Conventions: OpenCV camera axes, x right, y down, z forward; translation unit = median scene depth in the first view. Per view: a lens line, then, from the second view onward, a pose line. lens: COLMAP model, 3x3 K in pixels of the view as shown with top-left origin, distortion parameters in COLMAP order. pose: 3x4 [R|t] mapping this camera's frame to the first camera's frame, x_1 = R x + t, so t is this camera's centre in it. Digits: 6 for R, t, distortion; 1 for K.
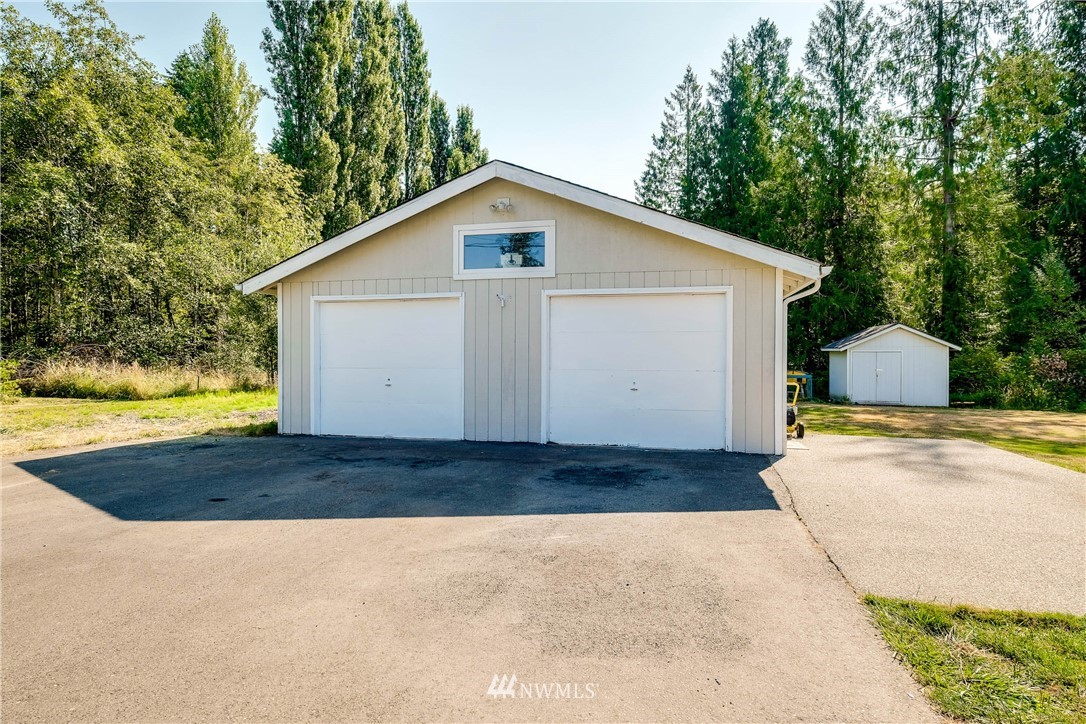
lens RADIAL K [[581.2, 0, 543.0], [0, 581.2, 362.0], [0, 0, 1]] dist [0.005702, 0.000104]
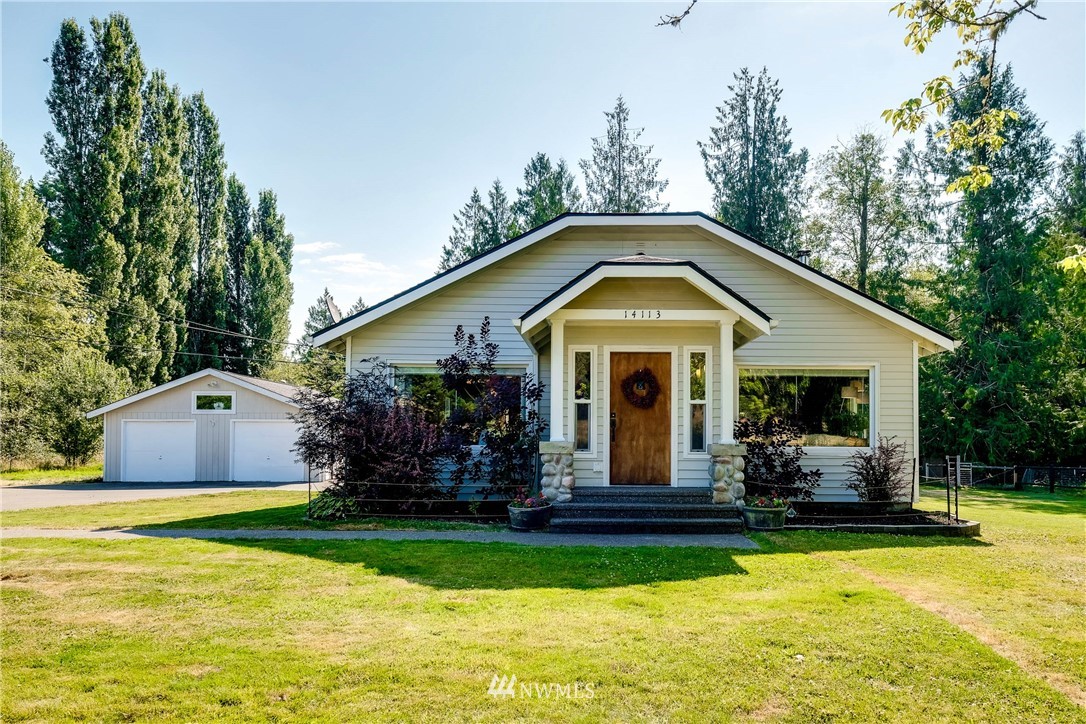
lens RADIAL K [[699.9, 0, 607.3], [0, 699.9, 428.4], [0, 0, 1]] dist [-0.001042, -0.001562]
pose [[0.960646, 0.001689, 0.277769, 0.141642], [0.005636, 0.999657, -0.025569, 0.000294], [-0.277717, 0.026128, 0.960308, -0.458744]]
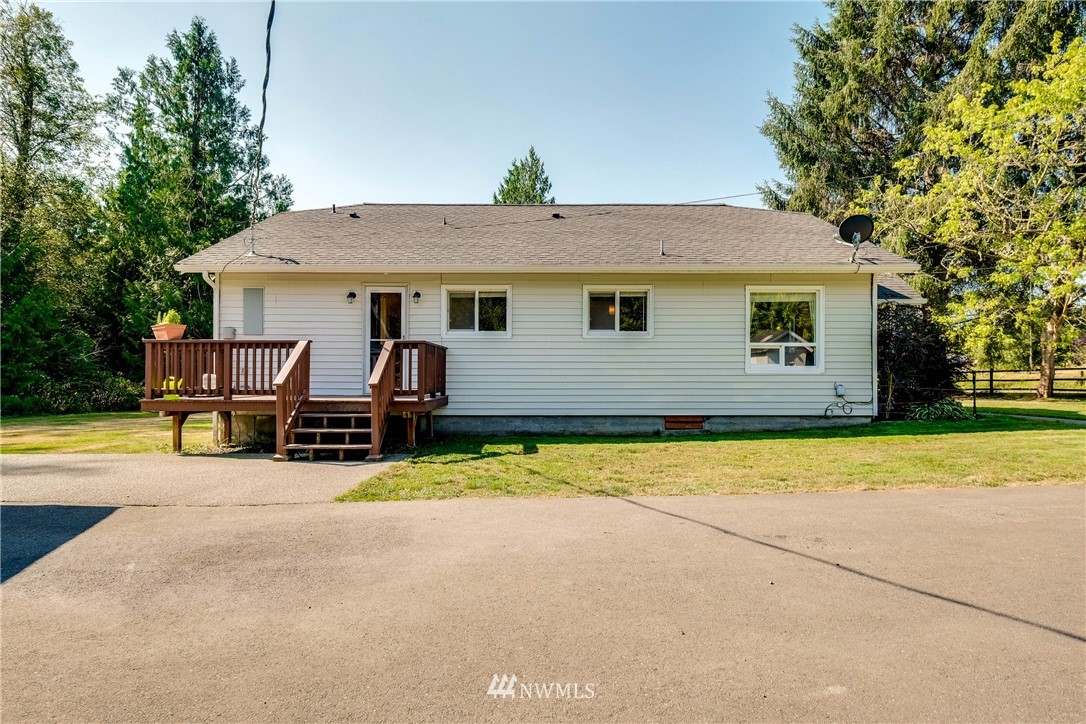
lens RADIAL K [[581.2, 0, 543.0], [0, 581.2, 362.0], [0, 0, 1]] dist [0.005702, 0.000104]
pose [[-0.255425, 0.014543, 0.966720, -0.107584], [0.006595, 0.999890, -0.013299, 0.000894], [-0.966806, 0.002978, -0.255493, 0.067884]]
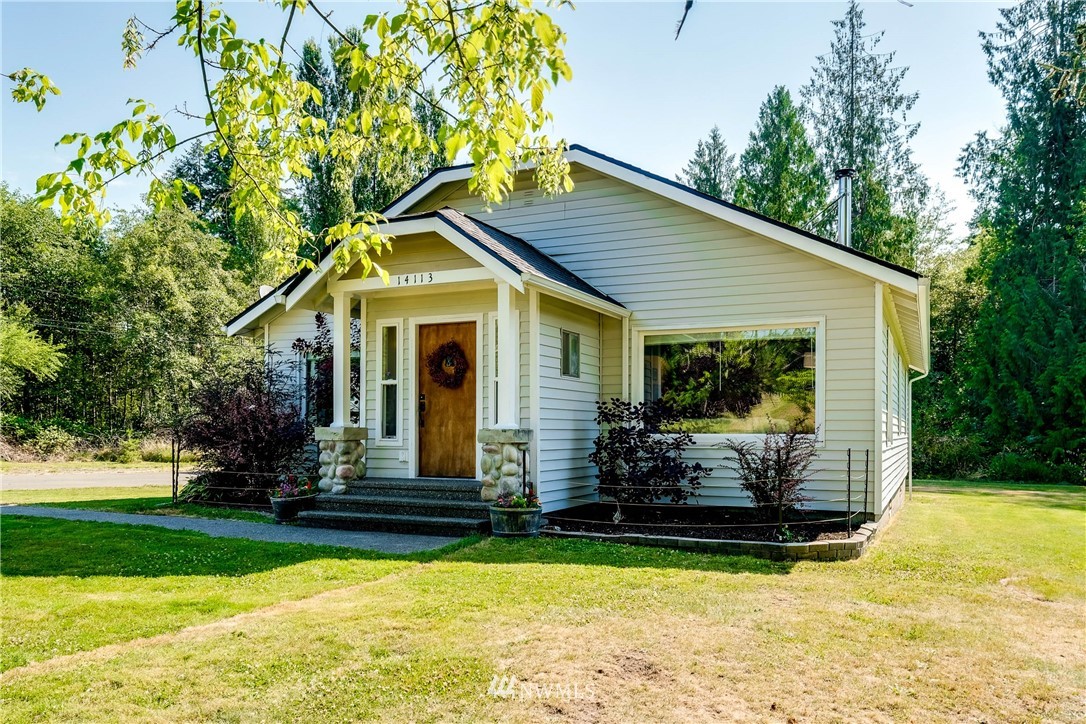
lens RADIAL K [[802.7, 0, 575.4], [0, 802.7, 435.1], [0, 0, 1]] dist [0.002112, 0.000391]
pose [[0.988543, -0.004720, -0.150864, 0.294518], [0.003640, 0.999966, -0.007438, 0.003018], [0.150894, 0.006803, 0.988527, -0.459377]]
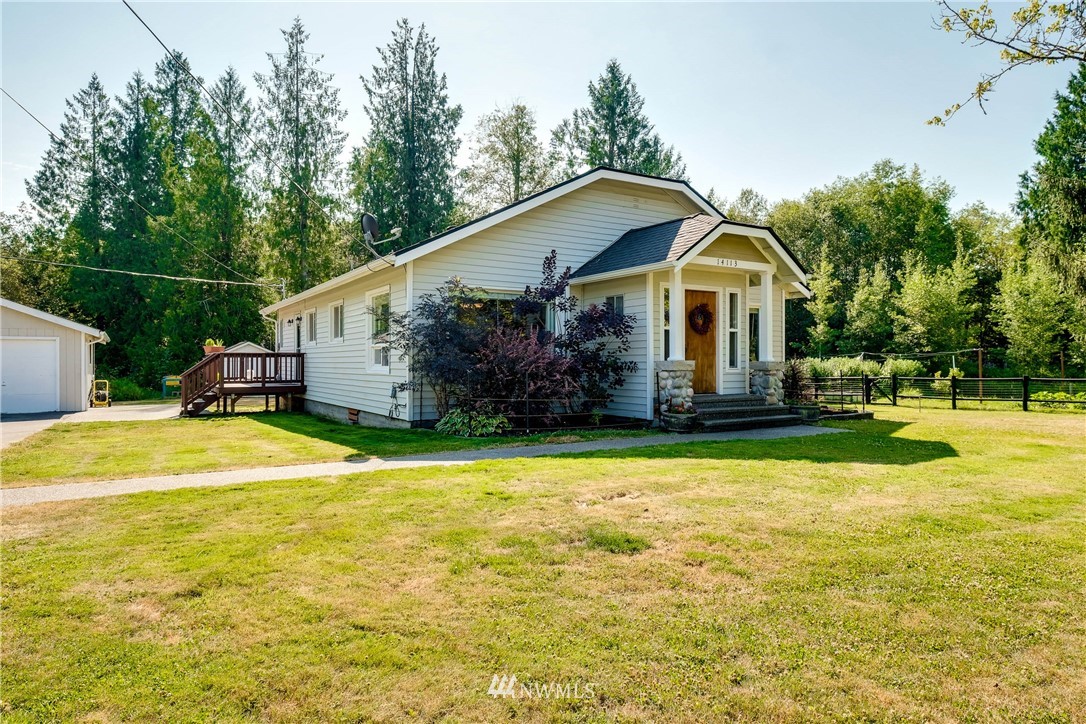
lens RADIAL K [[641.4, 0, 543.0], [0, 641.4, 362.0], [0, 0, 1]] dist [-0.002113, 0.000351]
pose [[0.683207, -0.008364, 0.730177, -0.036958], [0.013803, 0.999904, -0.001462, -0.001078], [-0.730094, 0.011078, 0.683257, -0.372140]]
